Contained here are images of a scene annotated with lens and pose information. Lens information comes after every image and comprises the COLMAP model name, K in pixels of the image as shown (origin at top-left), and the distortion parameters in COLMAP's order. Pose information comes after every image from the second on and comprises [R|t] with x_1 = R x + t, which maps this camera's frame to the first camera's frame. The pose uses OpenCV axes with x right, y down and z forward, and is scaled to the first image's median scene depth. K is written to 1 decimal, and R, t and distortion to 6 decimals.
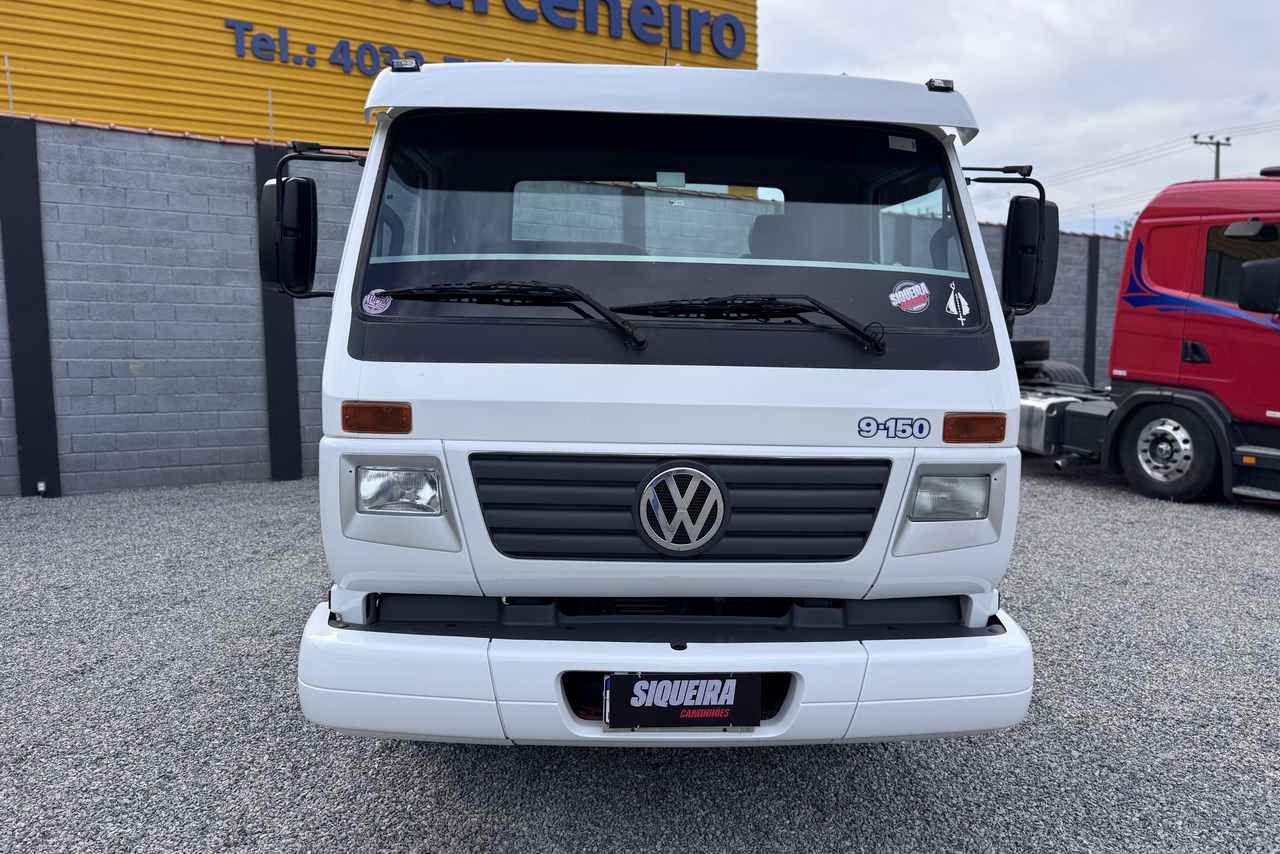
lens RADIAL K [[889.8, 0, 640.0], [0, 889.8, 427.0], [0, 0, 1]] dist [0.138275, -0.201452]
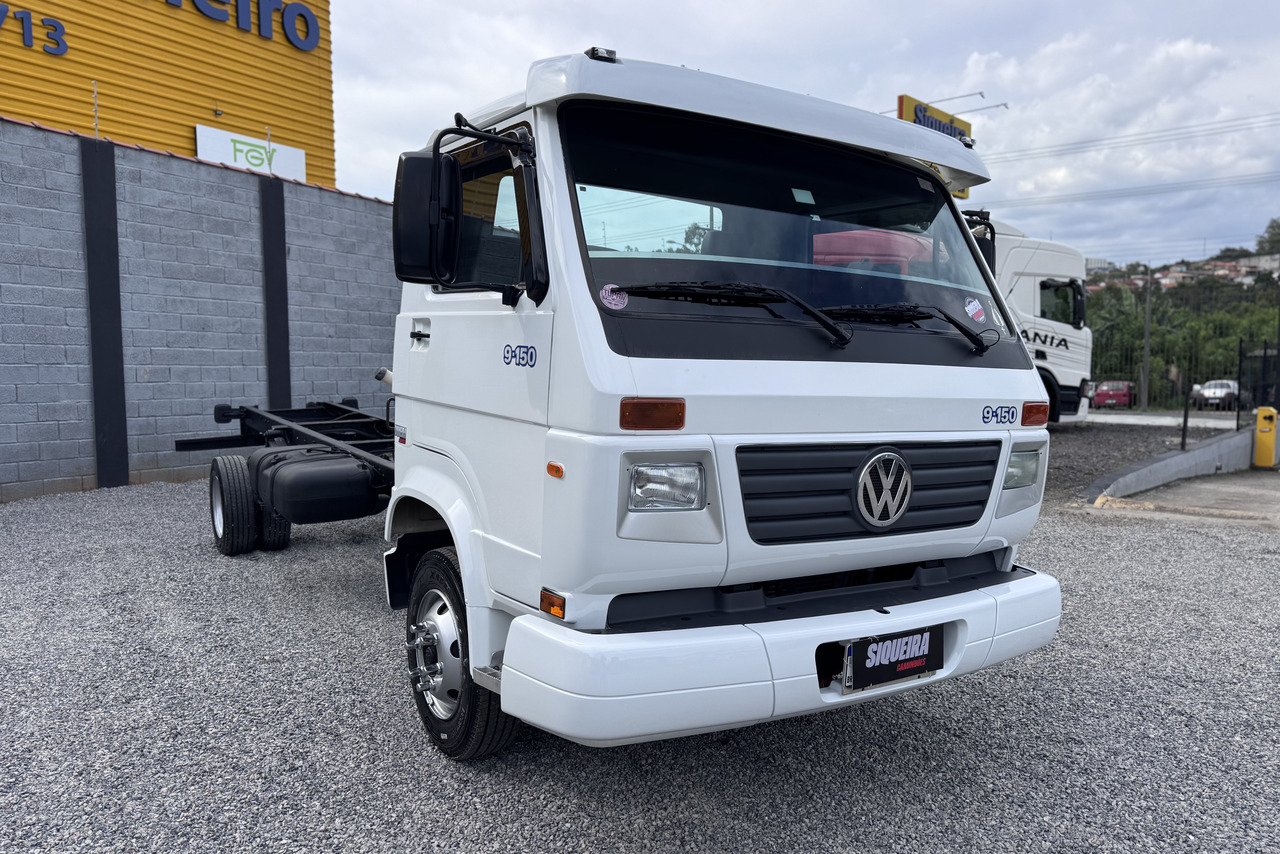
lens RADIAL K [[889.8, 0, 640.0], [0, 889.8, 427.0], [0, 0, 1]] dist [0.138275, -0.201452]
pose [[0.878437, -0.025654, 0.477169, -0.769881], [0.032301, 0.999462, -0.005729, 0.009211], [-0.476765, 0.020446, 0.878793, 0.141381]]
